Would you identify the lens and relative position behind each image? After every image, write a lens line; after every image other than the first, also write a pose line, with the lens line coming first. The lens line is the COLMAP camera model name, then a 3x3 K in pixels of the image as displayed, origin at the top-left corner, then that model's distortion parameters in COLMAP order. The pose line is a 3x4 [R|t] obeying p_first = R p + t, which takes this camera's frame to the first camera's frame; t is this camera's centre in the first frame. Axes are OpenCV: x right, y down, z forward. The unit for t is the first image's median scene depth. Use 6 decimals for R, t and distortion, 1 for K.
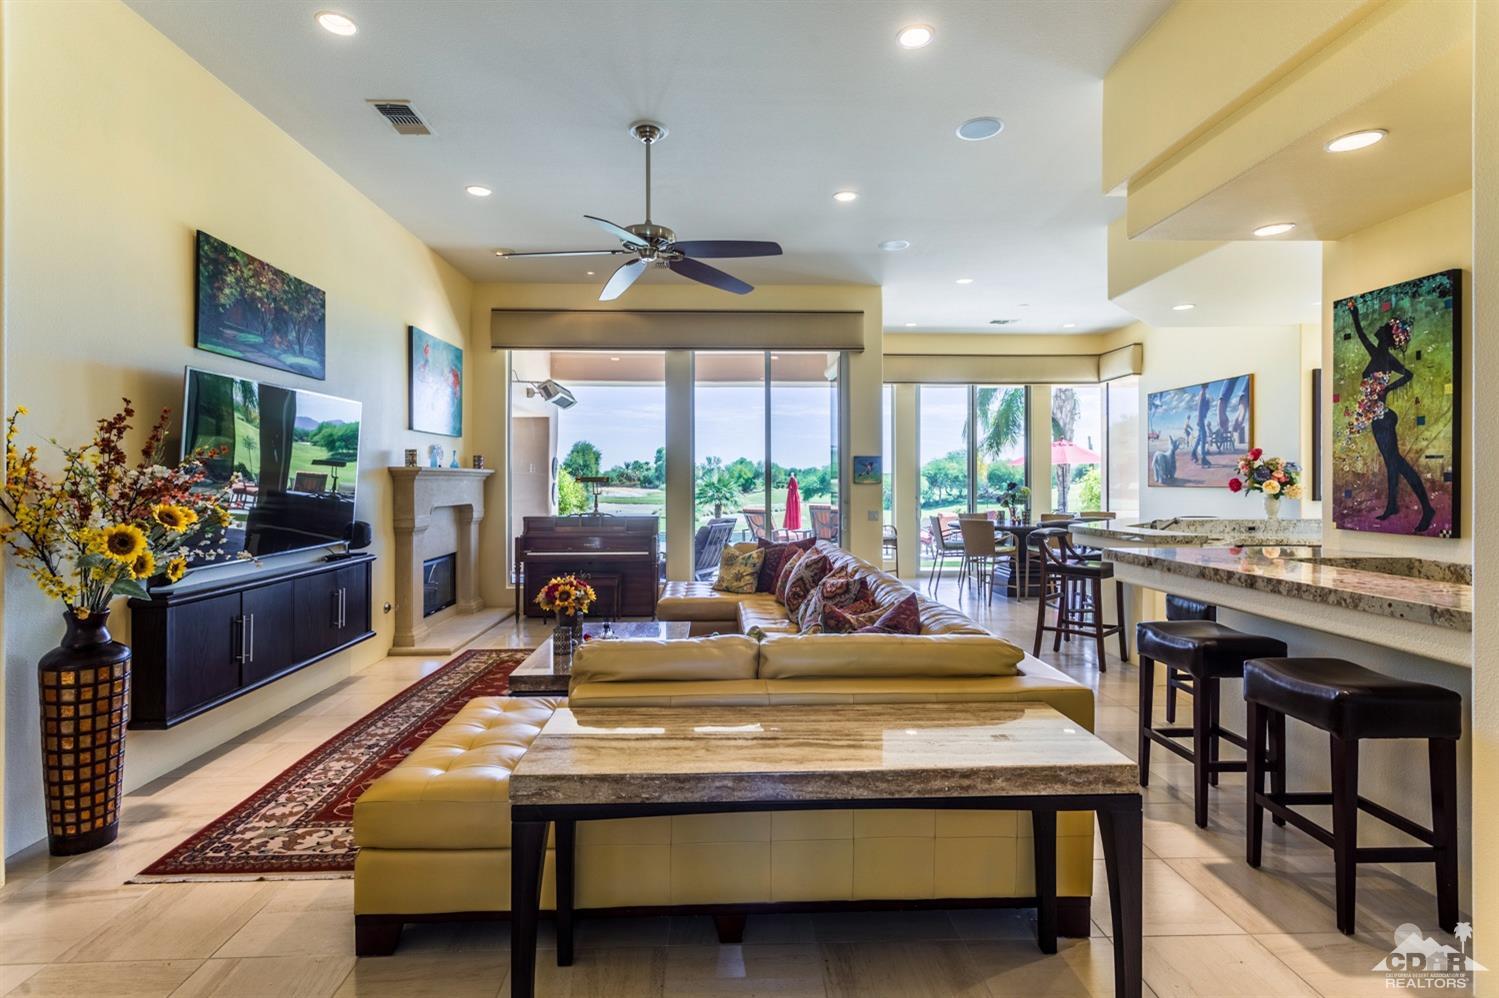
lens RADIAL K [[751.6, 0, 717.7], [0, 751.6, 482.2], [0, 0, 1]] dist [0.011658, -0.000028]
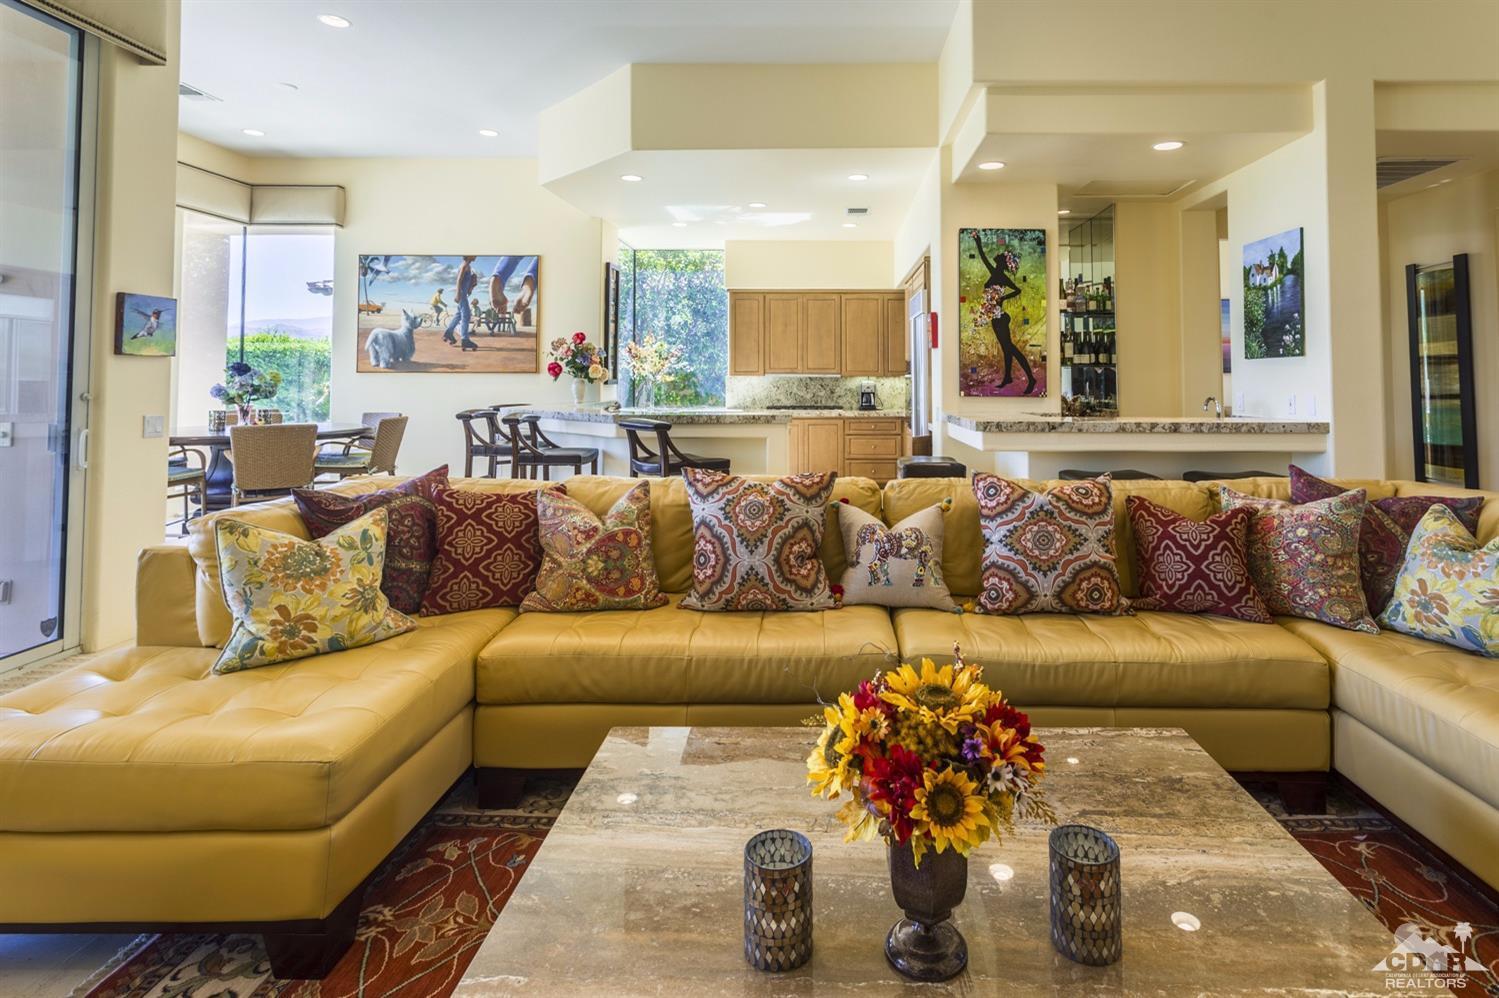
lens RADIAL K [[781.0, 0, 810.1], [0, 781.0, 339.2], [0, 0, 1]] dist [0.005432, -0.000015]
pose [[-0.007617, 0.050856, 0.998677, -0.569213], [0.000883, 0.998706, -0.050850, 0.030306], [-0.999971, 0.000494, -0.007652, 1.282200]]
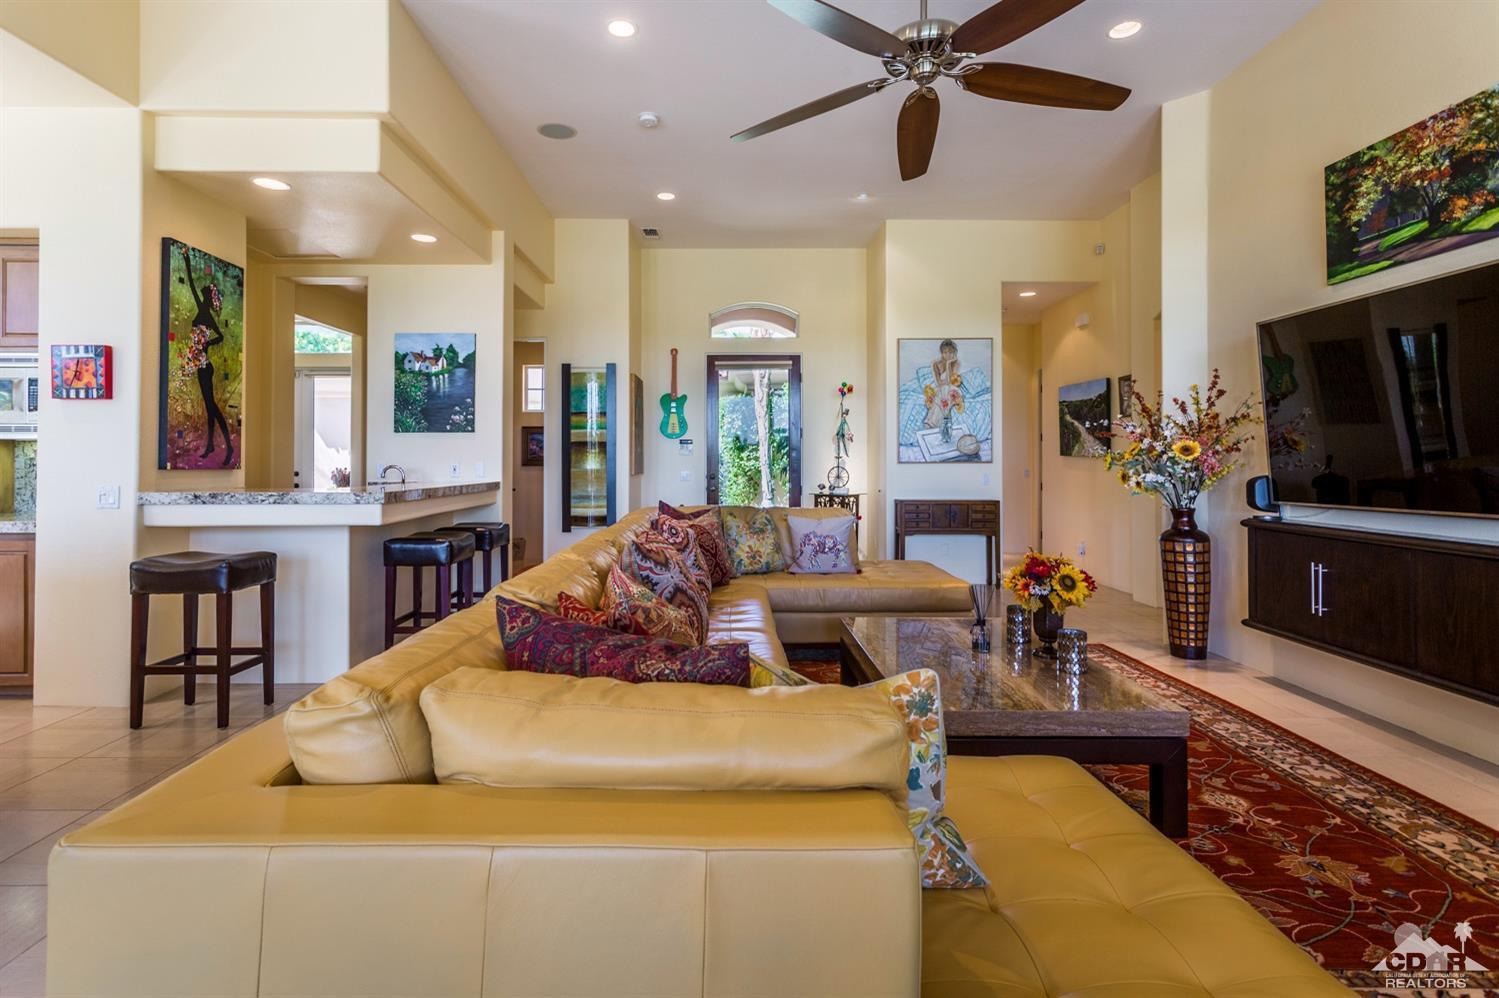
lens RADIAL K [[740.3, 0, 765.5], [0, 740.3, 451.7], [0, 0, 1]] dist [0.006419, 0.001065]
pose [[-0.998536, 0.000096, -0.054095, 0.098236], [0.000511, 0.999971, -0.007655, 0.046001], [0.054093, -0.007672, -0.998506, 2.003113]]
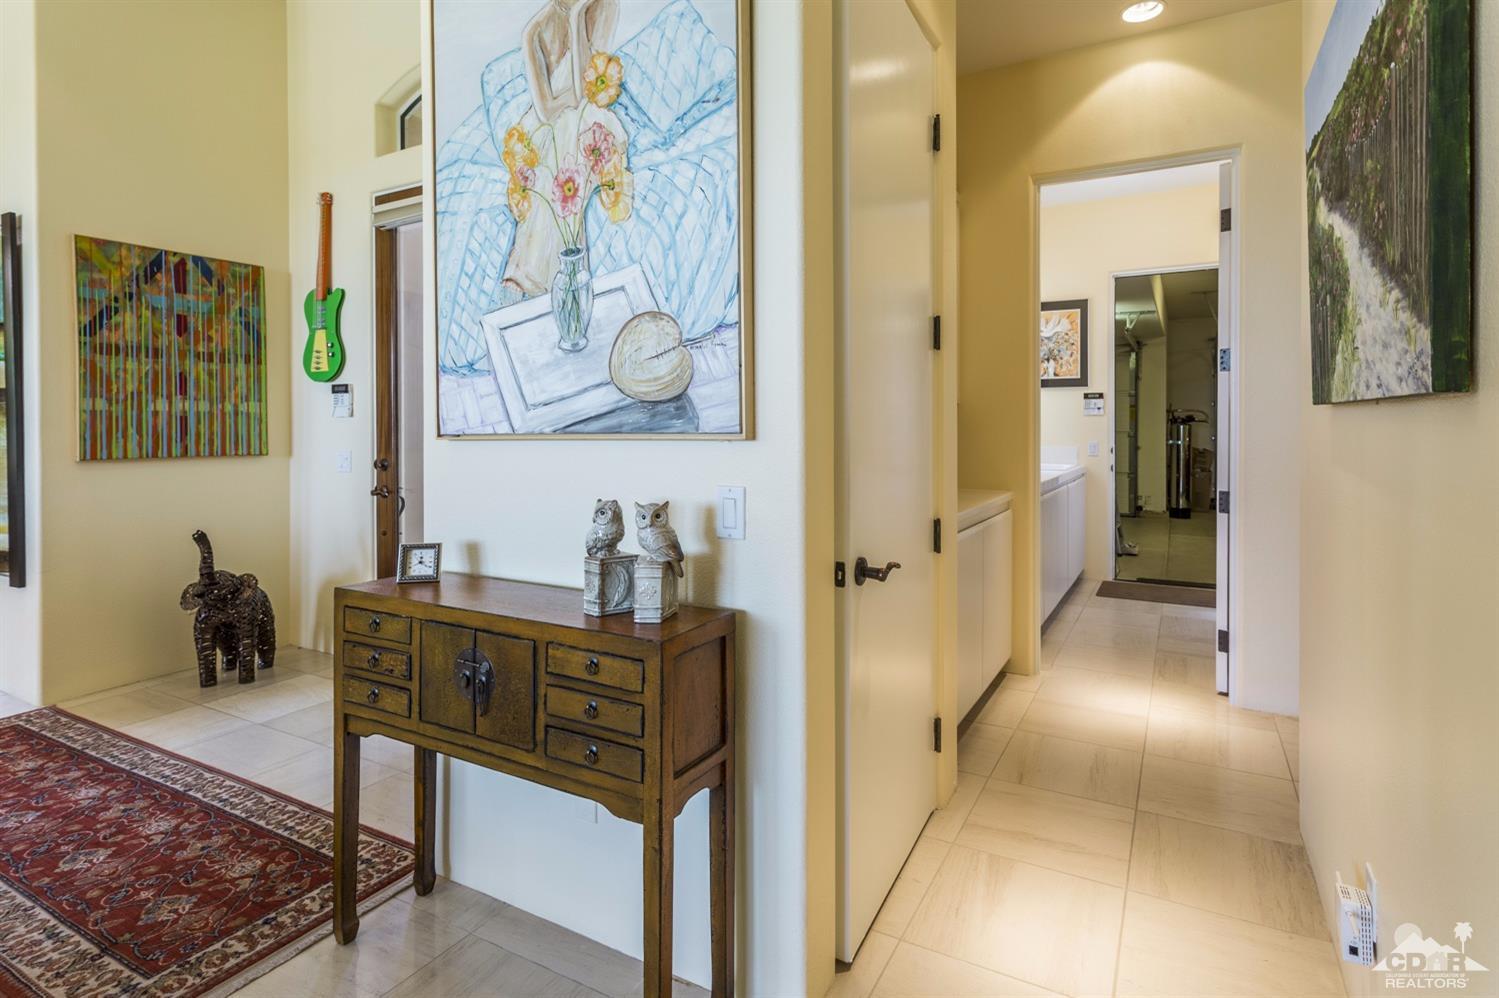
lens RADIAL K [[745.5, 0, 797.9], [0, 745.5, 426.4], [0, 0, 1]] dist [0.000727, 0.000244]
pose [[-0.888064, 0.004100, 0.459701, -0.816574], [0.006961, 0.999966, 0.004530, 0.052112], [-0.459666, 0.007222, -0.888062, 0.441737]]
